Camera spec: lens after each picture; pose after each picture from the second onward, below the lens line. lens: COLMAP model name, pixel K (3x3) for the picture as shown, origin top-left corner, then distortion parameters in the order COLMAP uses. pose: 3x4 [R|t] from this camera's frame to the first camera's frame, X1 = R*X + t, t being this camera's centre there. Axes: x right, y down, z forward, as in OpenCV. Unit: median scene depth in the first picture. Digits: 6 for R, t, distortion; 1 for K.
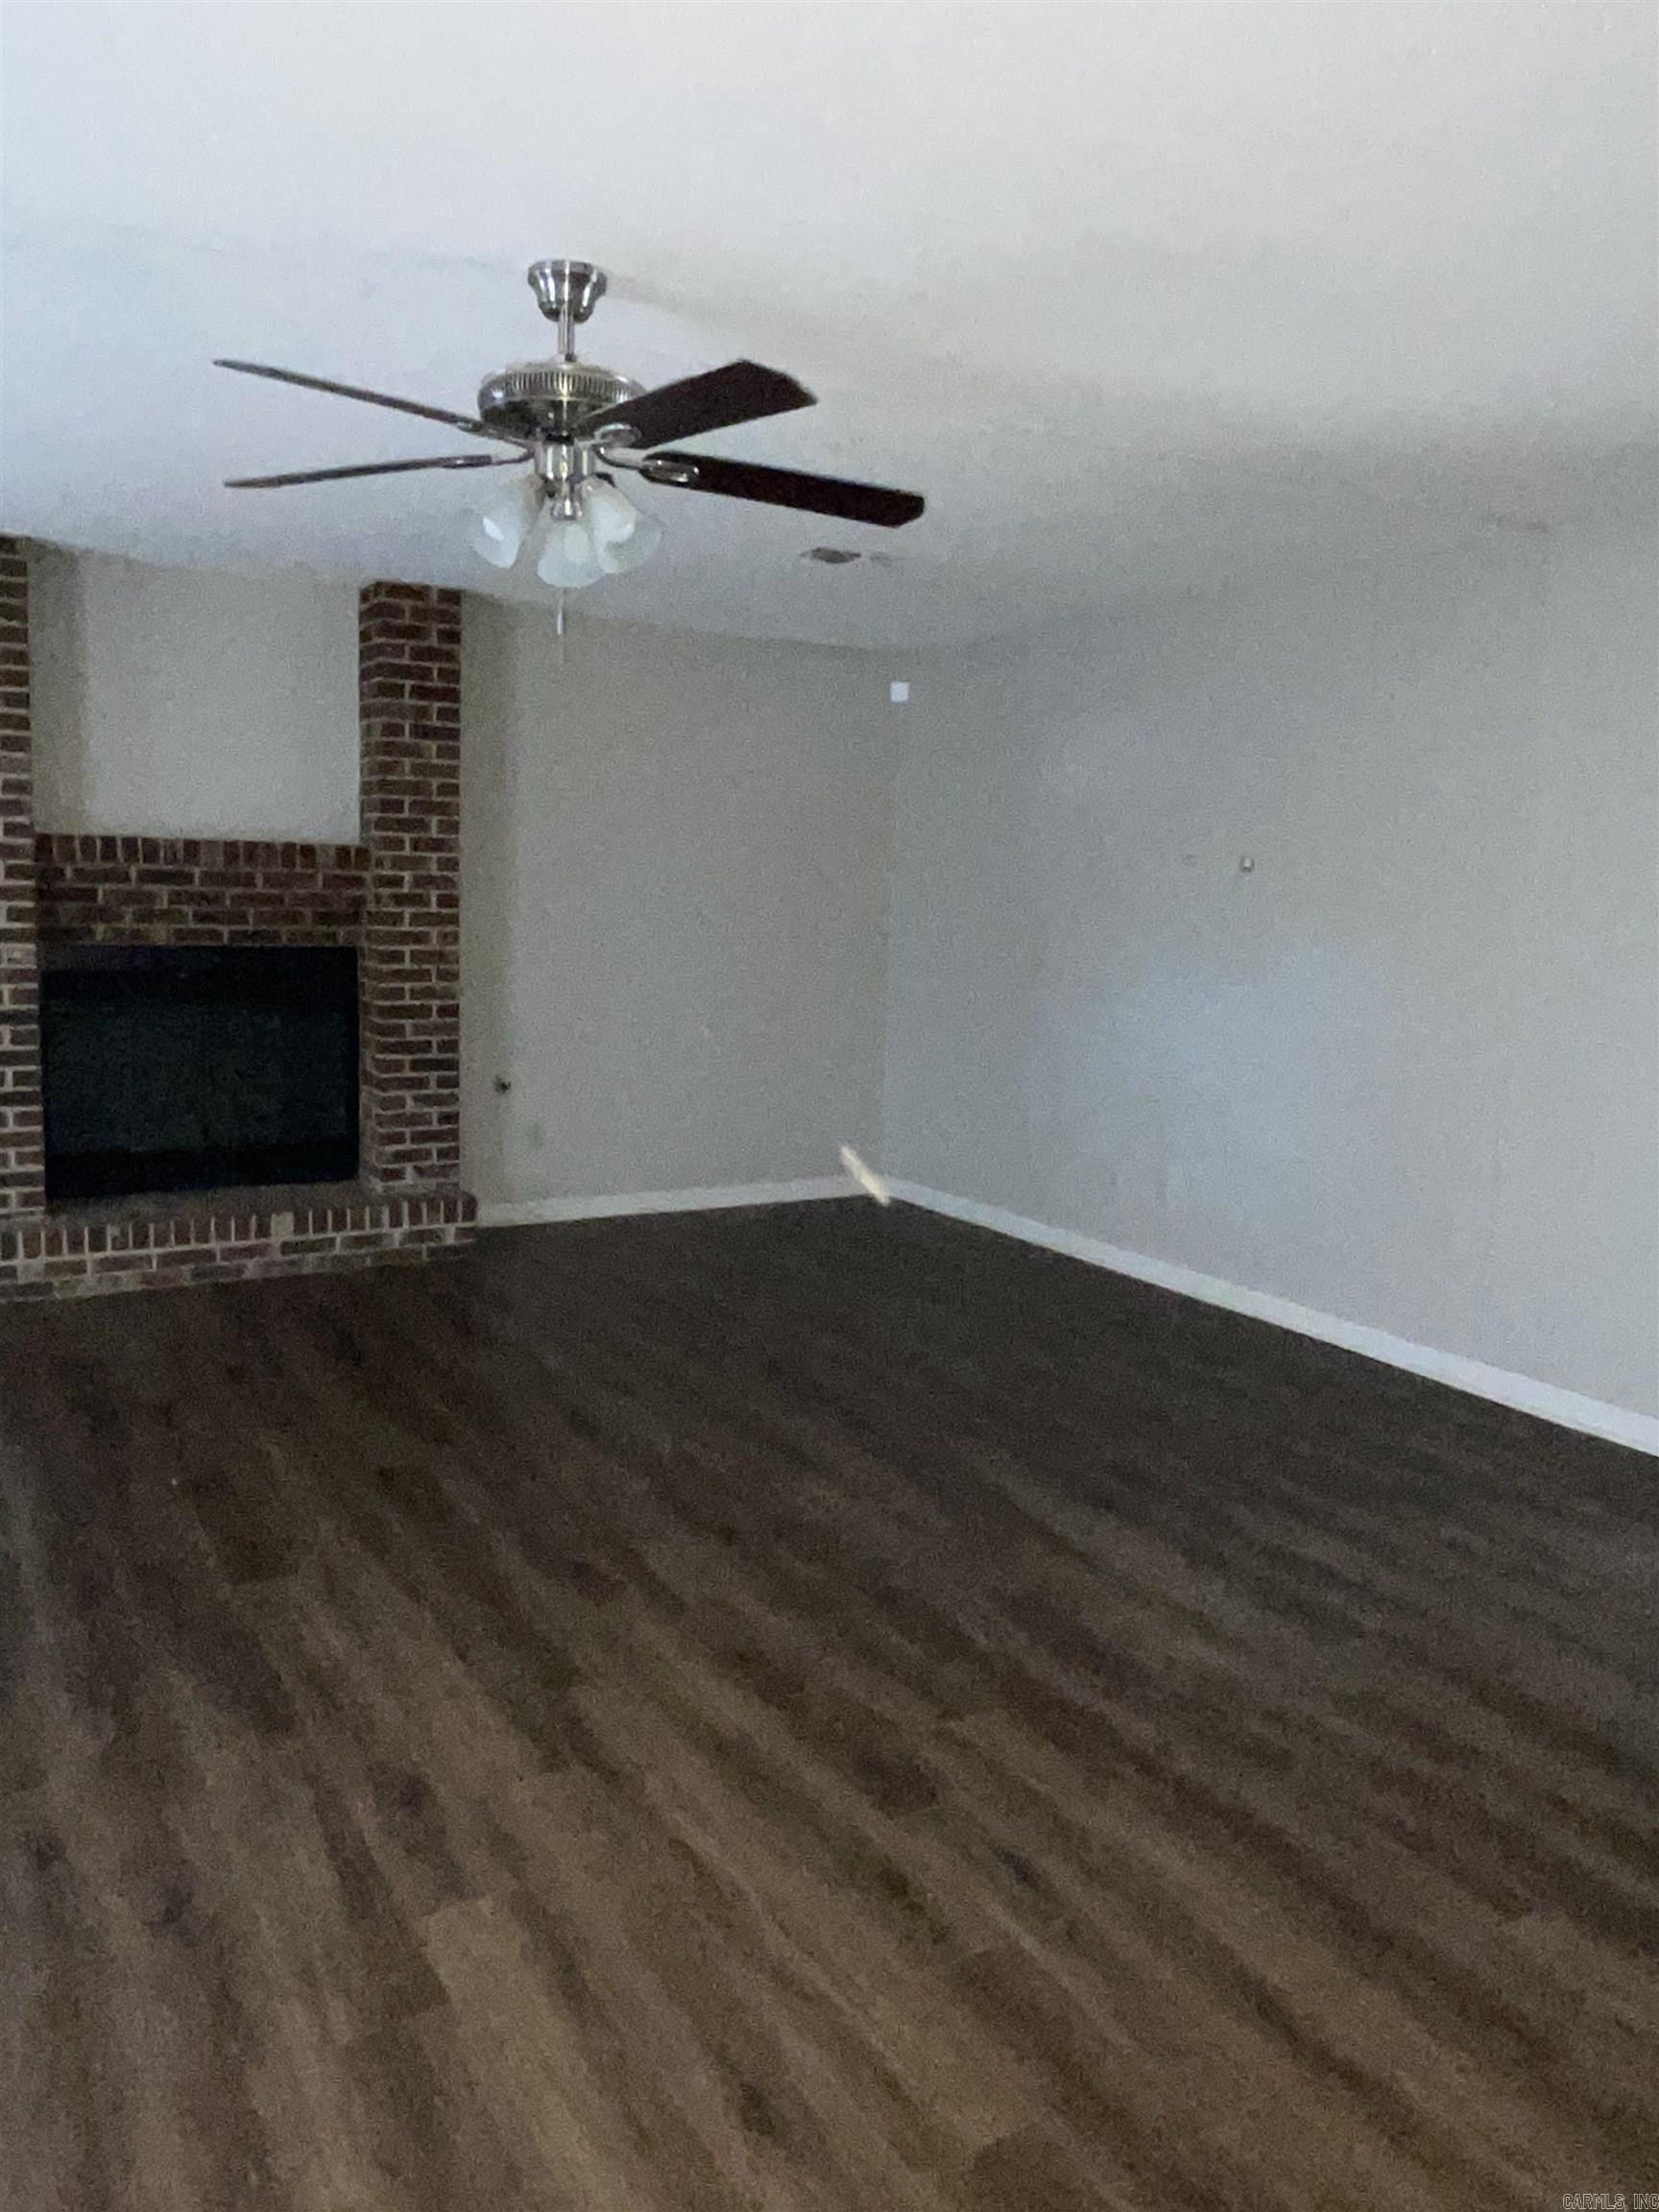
lens RADIAL K [[1598.0, 0, 839.9], [0, 1598.0, 1102.5], [0, 0, 1]] dist [0.007529, 0.002307]
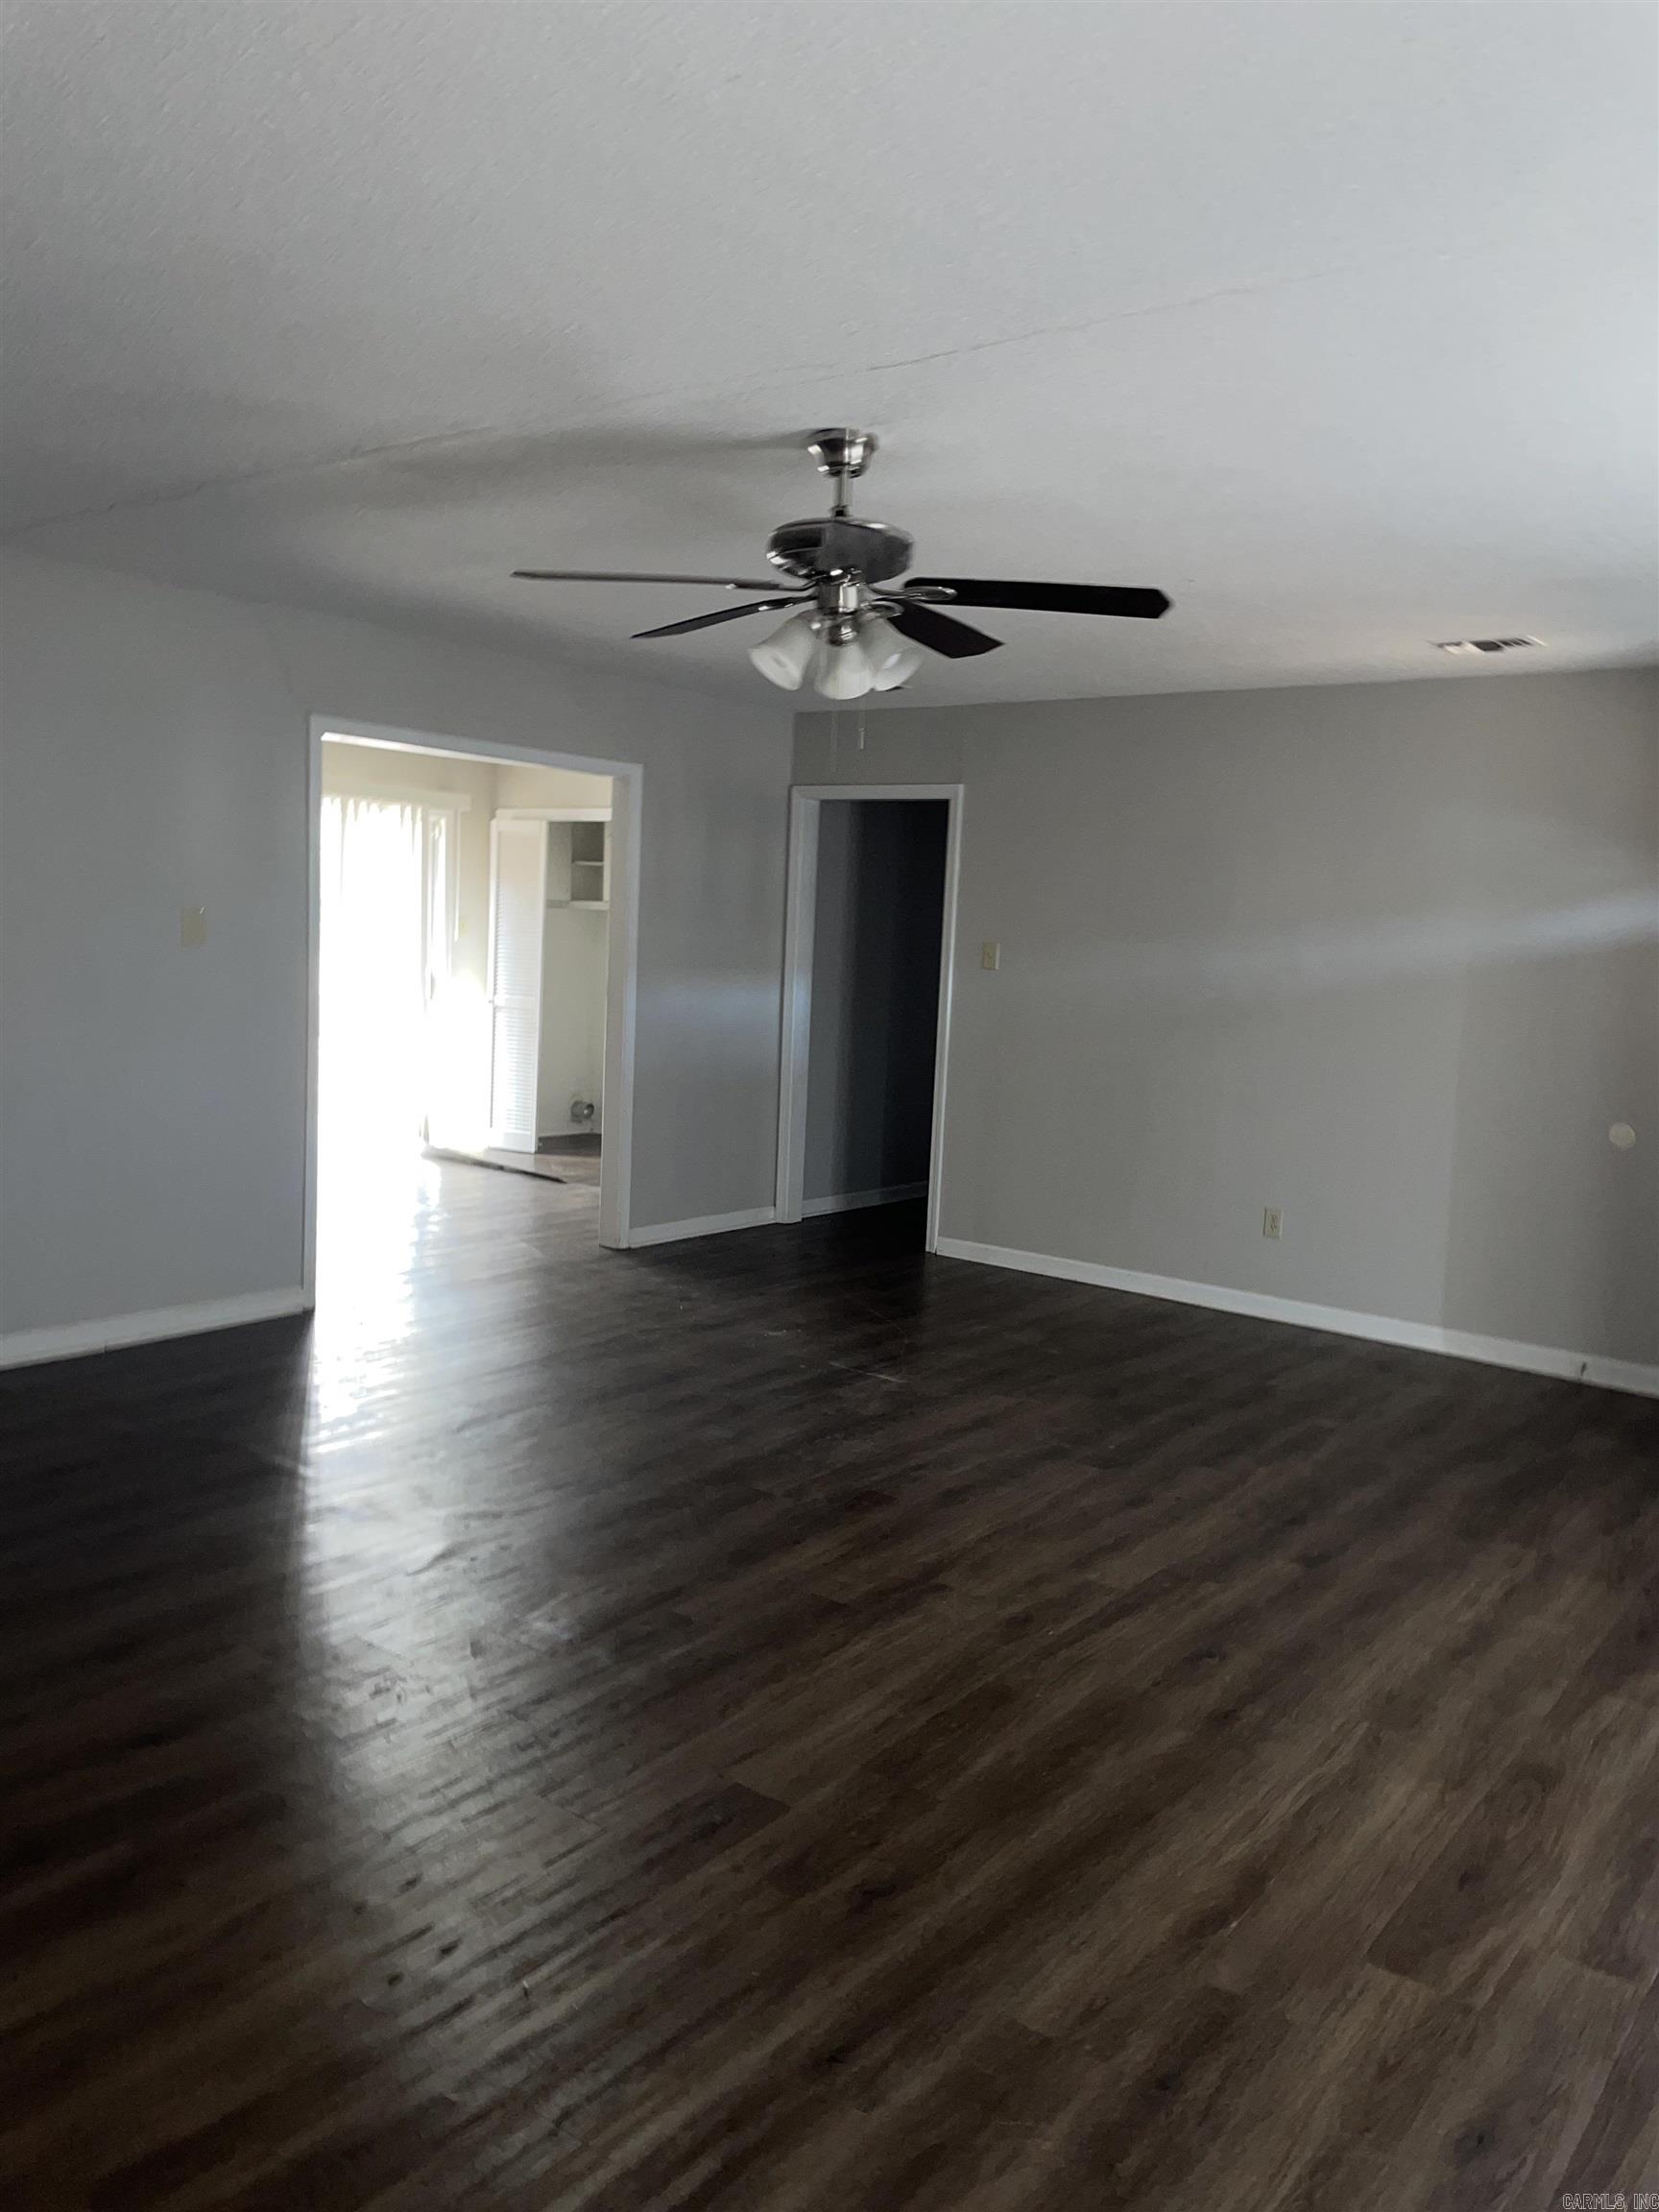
lens RADIAL K [[1641.0, 0, 829.5], [0, 1641.0, 1106.0], [0, 0, 1]] dist [0.103976, -0.122062]
pose [[-0.359828, -0.145635, 0.921582, -0.684790], [0.076945, 0.979746, 0.184869, -0.128724], [-0.929840, 0.137432, -0.341335, 0.744908]]
